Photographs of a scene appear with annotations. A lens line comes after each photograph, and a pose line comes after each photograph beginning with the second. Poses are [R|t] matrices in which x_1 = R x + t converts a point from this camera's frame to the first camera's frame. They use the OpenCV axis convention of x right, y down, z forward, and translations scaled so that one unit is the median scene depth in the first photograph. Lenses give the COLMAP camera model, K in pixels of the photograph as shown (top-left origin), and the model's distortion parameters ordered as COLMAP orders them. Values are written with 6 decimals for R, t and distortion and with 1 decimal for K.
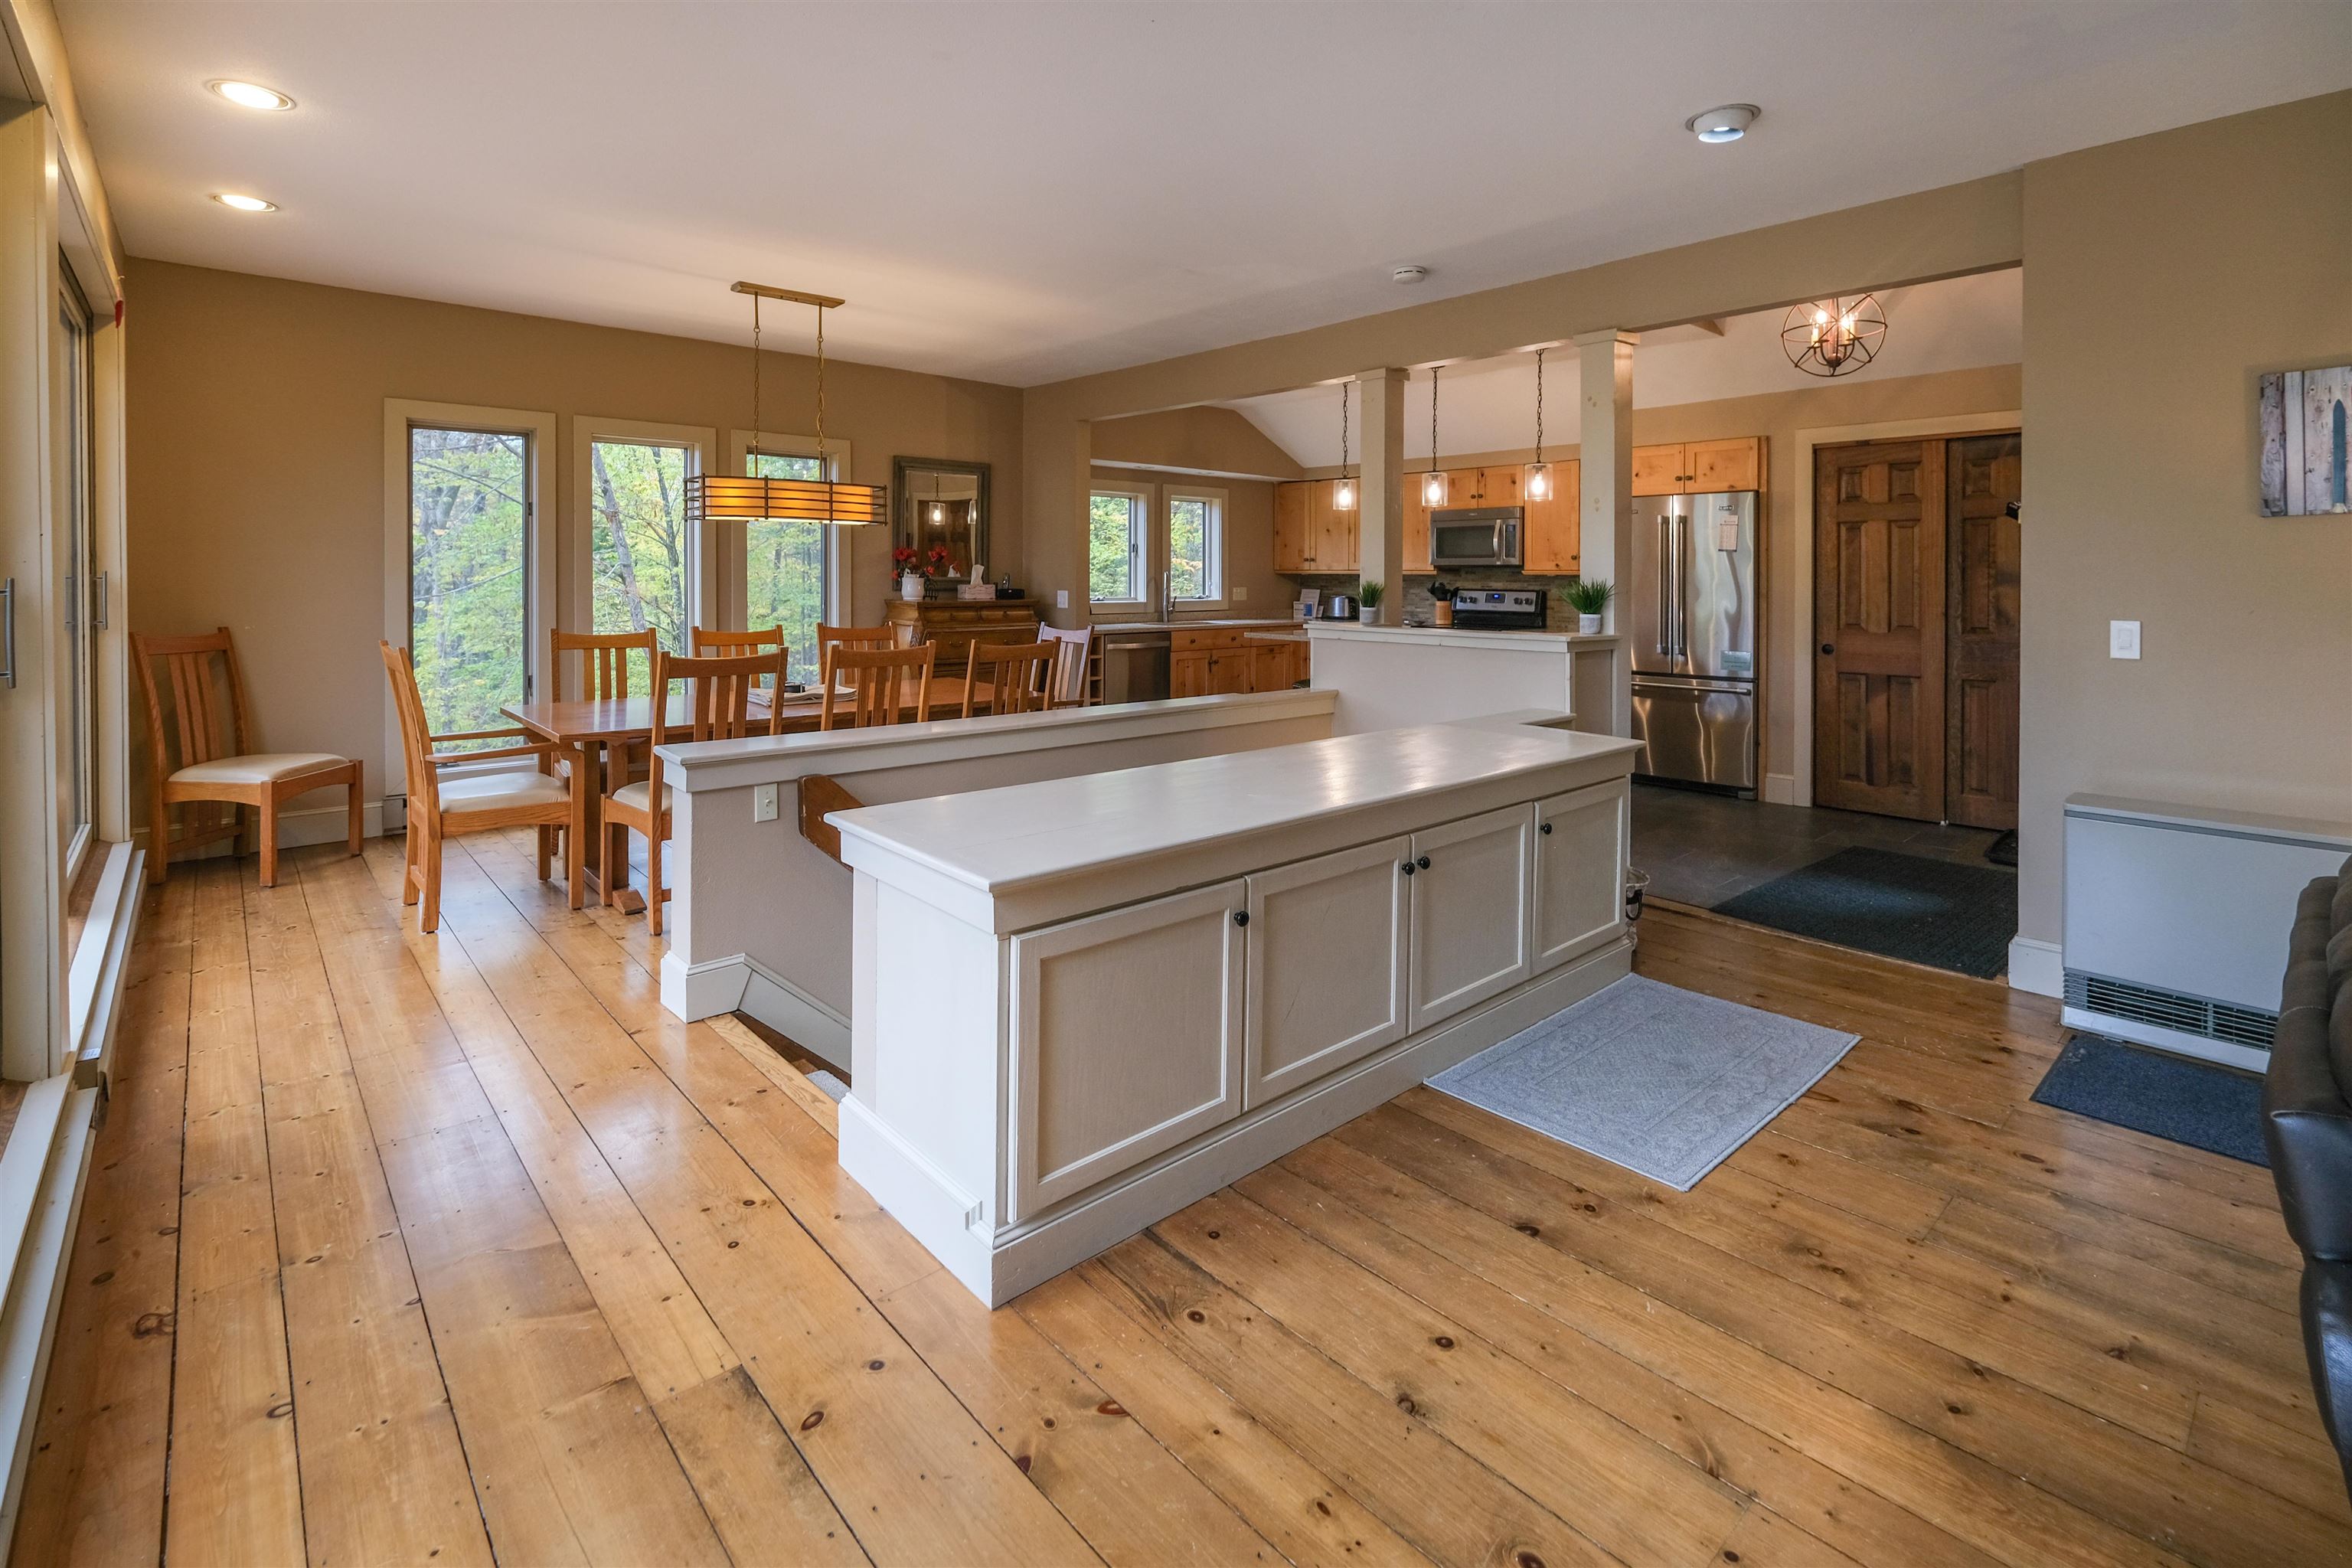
lens RADIAL K [[1071.6, 0, 1192.3], [0, 1071.6, 589.3], [0, 0, 1]] dist [0.003833, -0.001020]
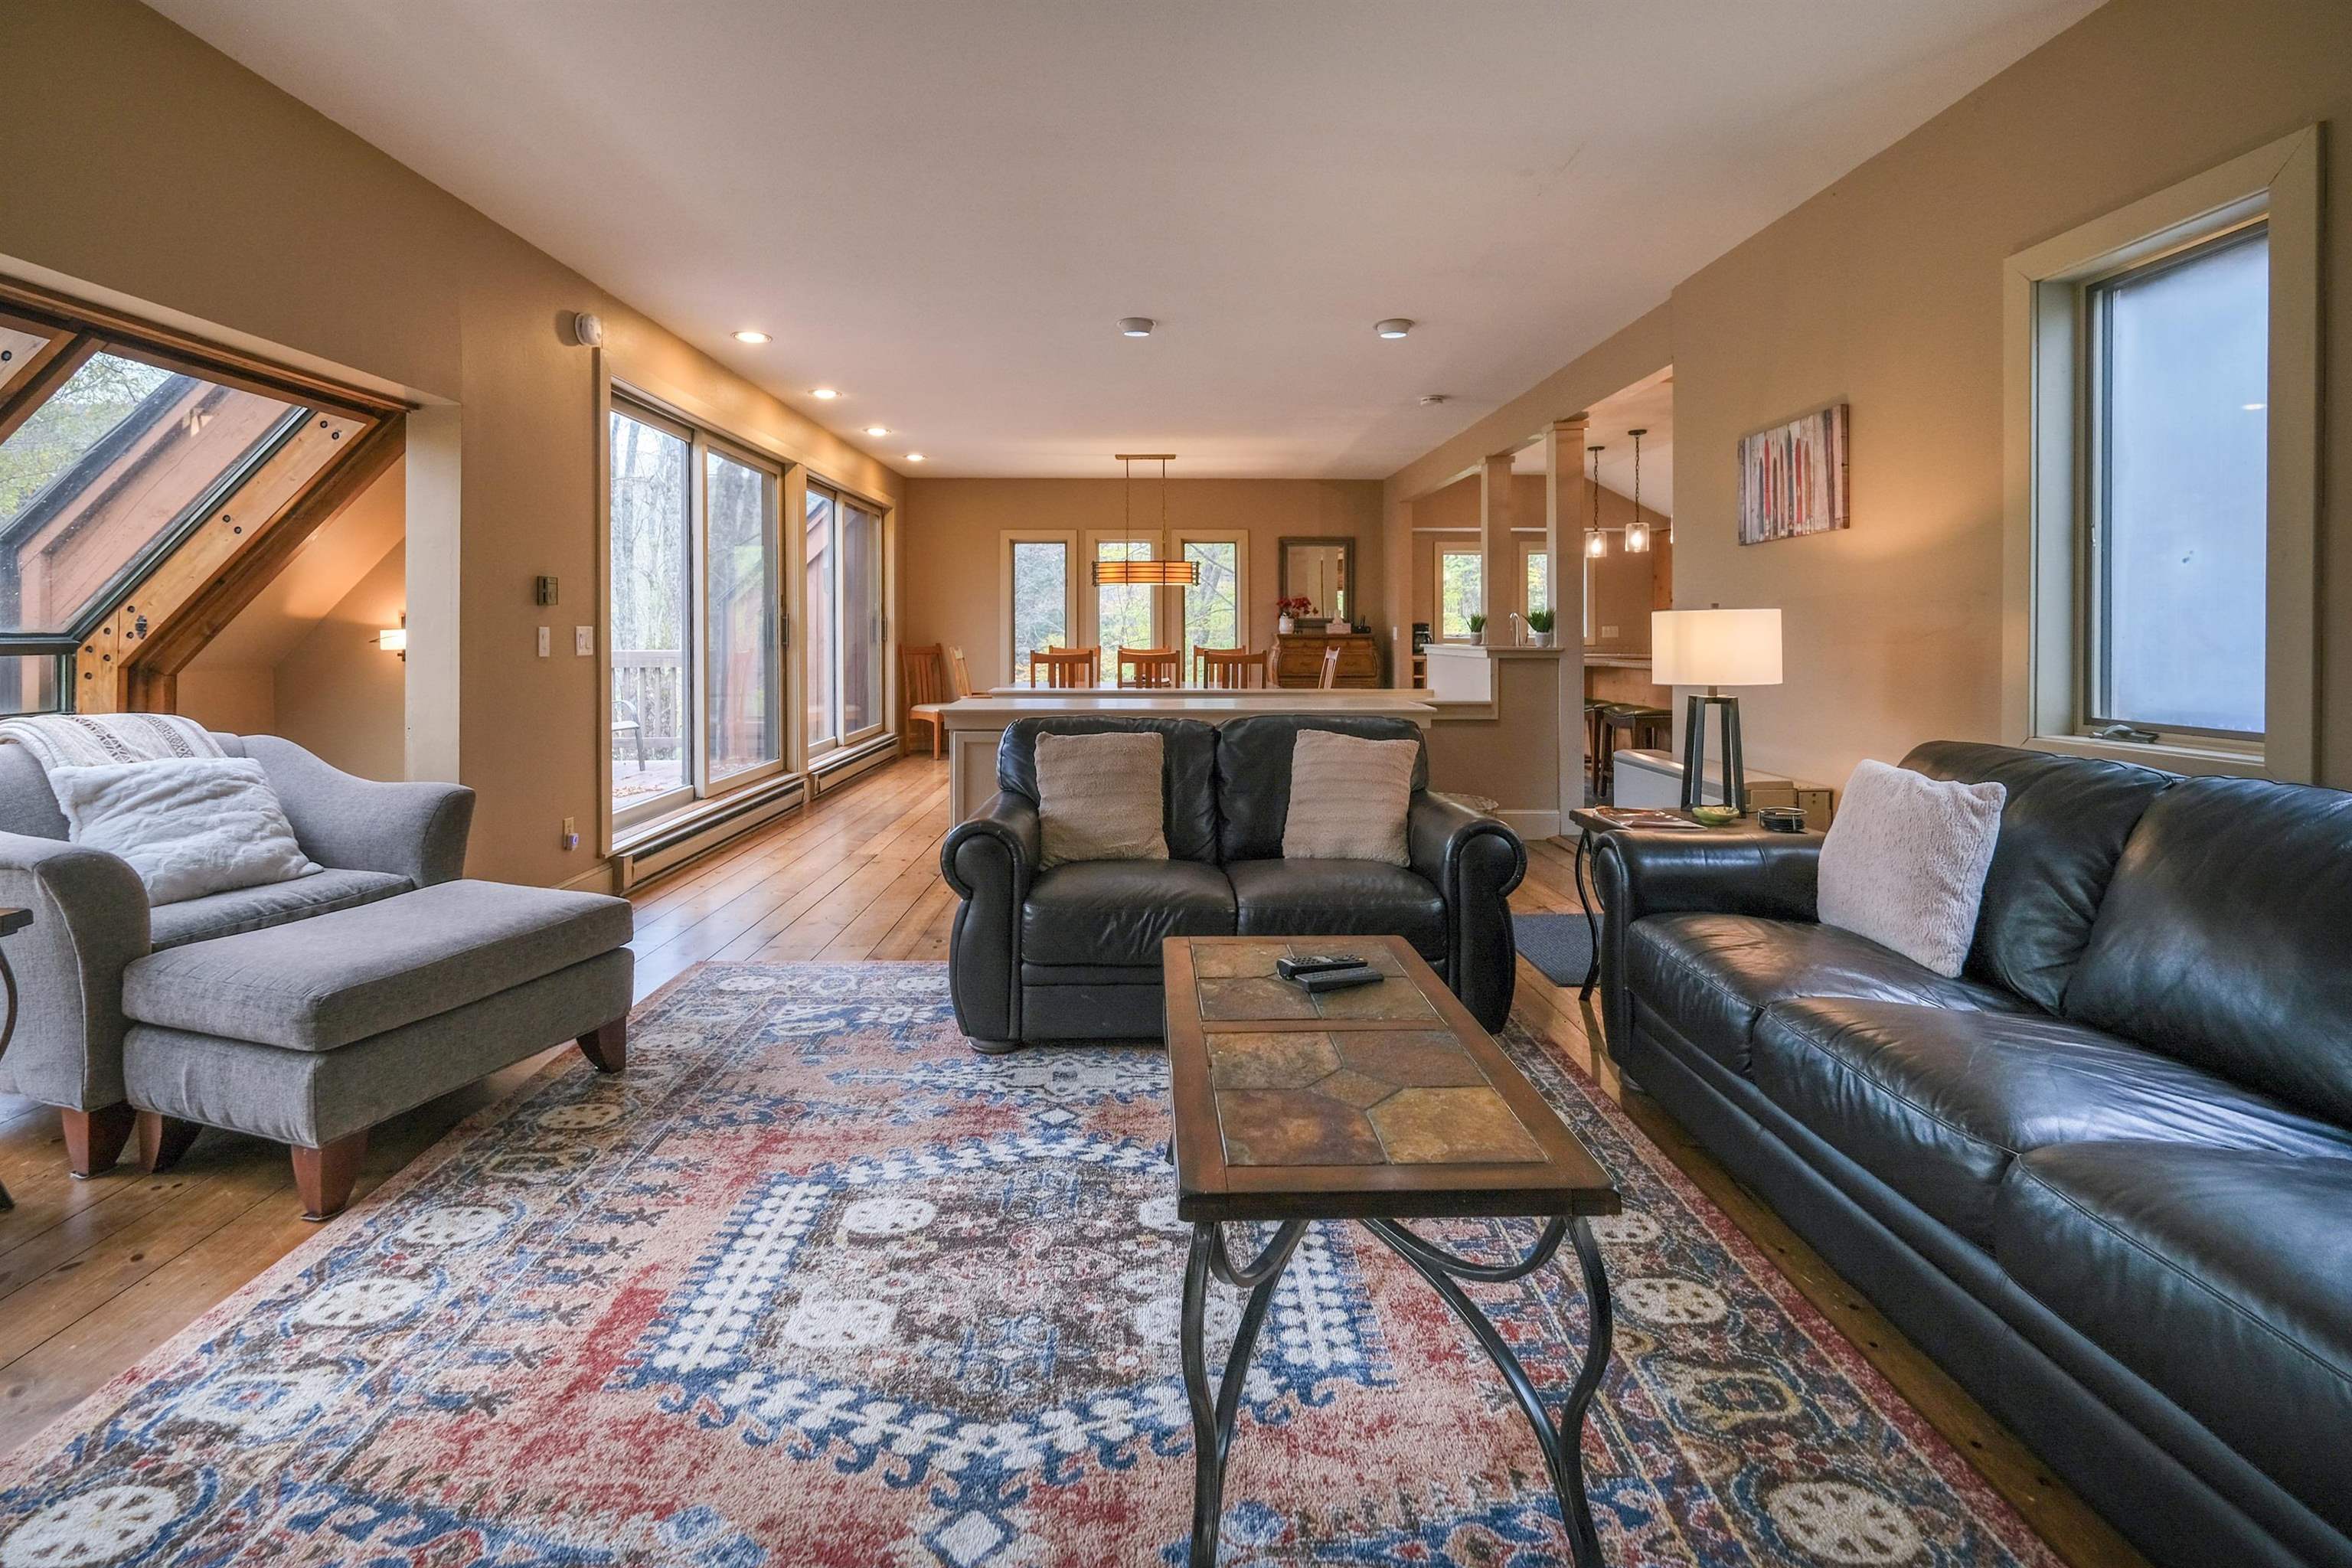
lens RADIAL K [[1071.6, 0, 1178.1], [0, 1071.6, 628.0], [0, 0, 1]] dist [0.003833, -0.001020]
pose [[0.757566, -0.008277, -0.652707, 0.730155], [-0.003984, 0.999842, -0.017303, 0.032854], [0.652747, 0.015709, 0.757413, -0.251599]]
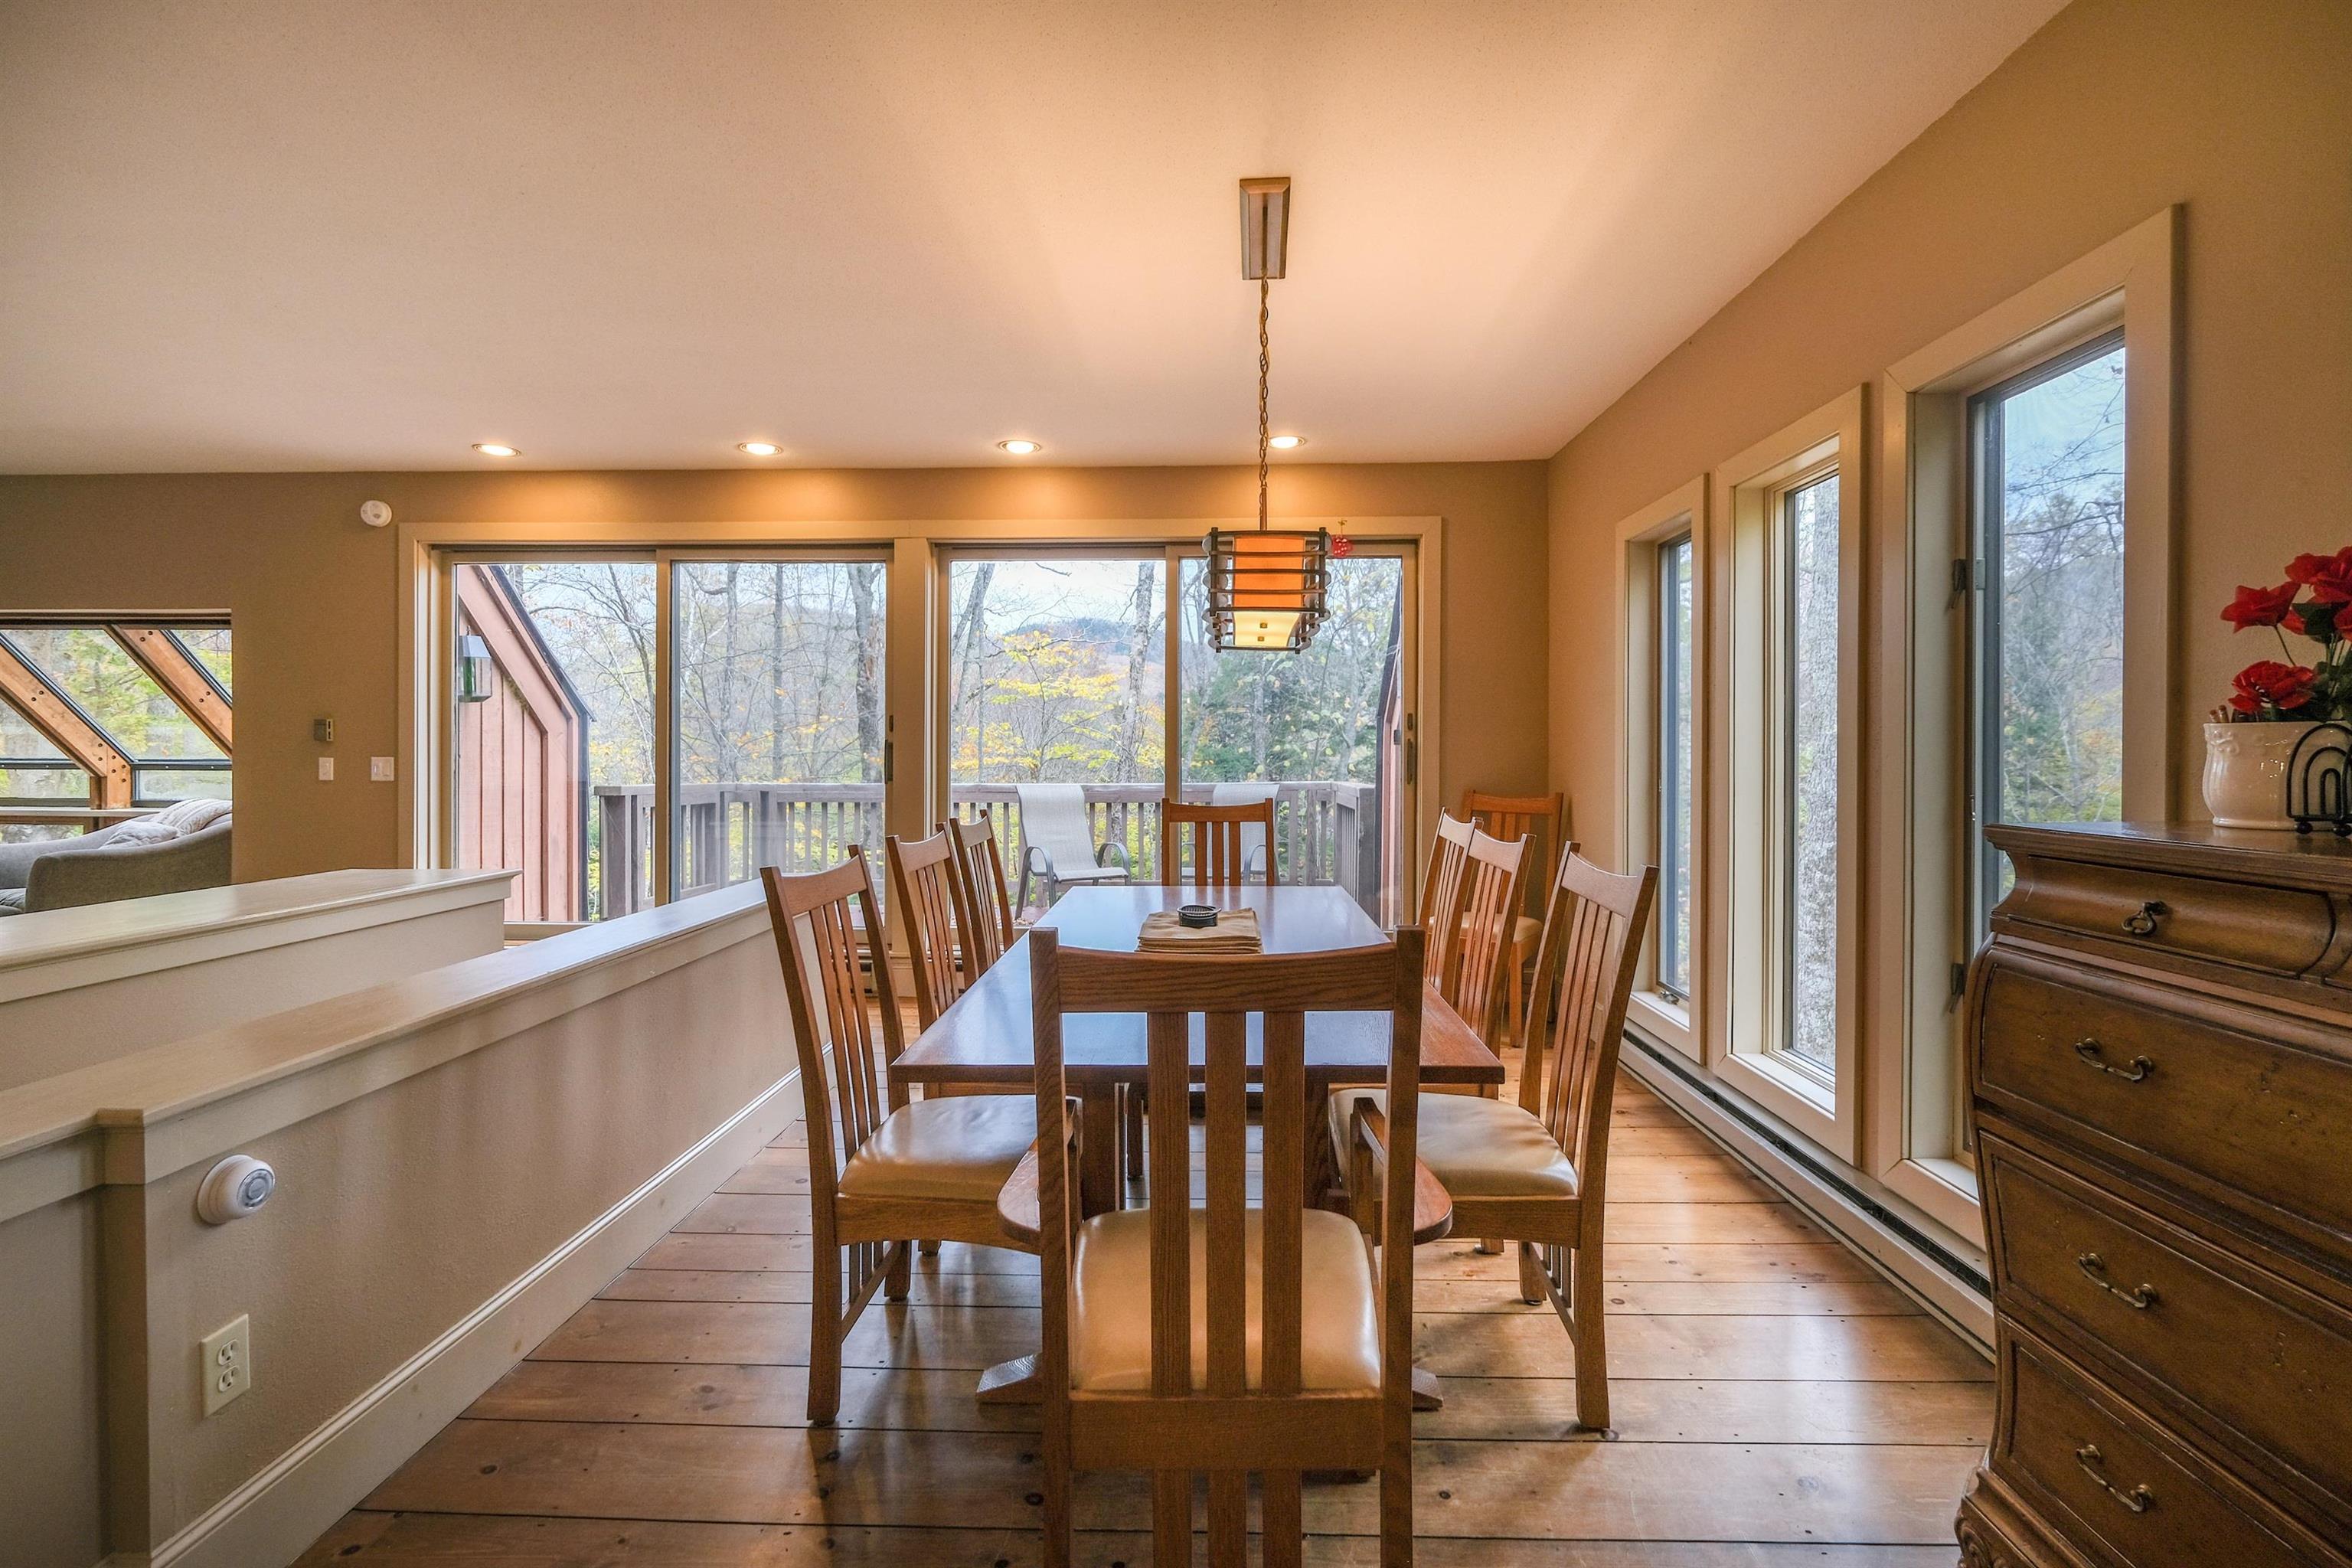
lens RADIAL K [[1071.6, 0, 1227.7], [0, 1071.6, 768.5], [0, 0, 1]] dist [0.003833, -0.001020]
pose [[-0.707679, 0.002721, -0.706529, 0.029762], [-0.015049, 0.999708, 0.018924, 0.000781], [0.706374, 0.024025, -0.707431, 1.297950]]
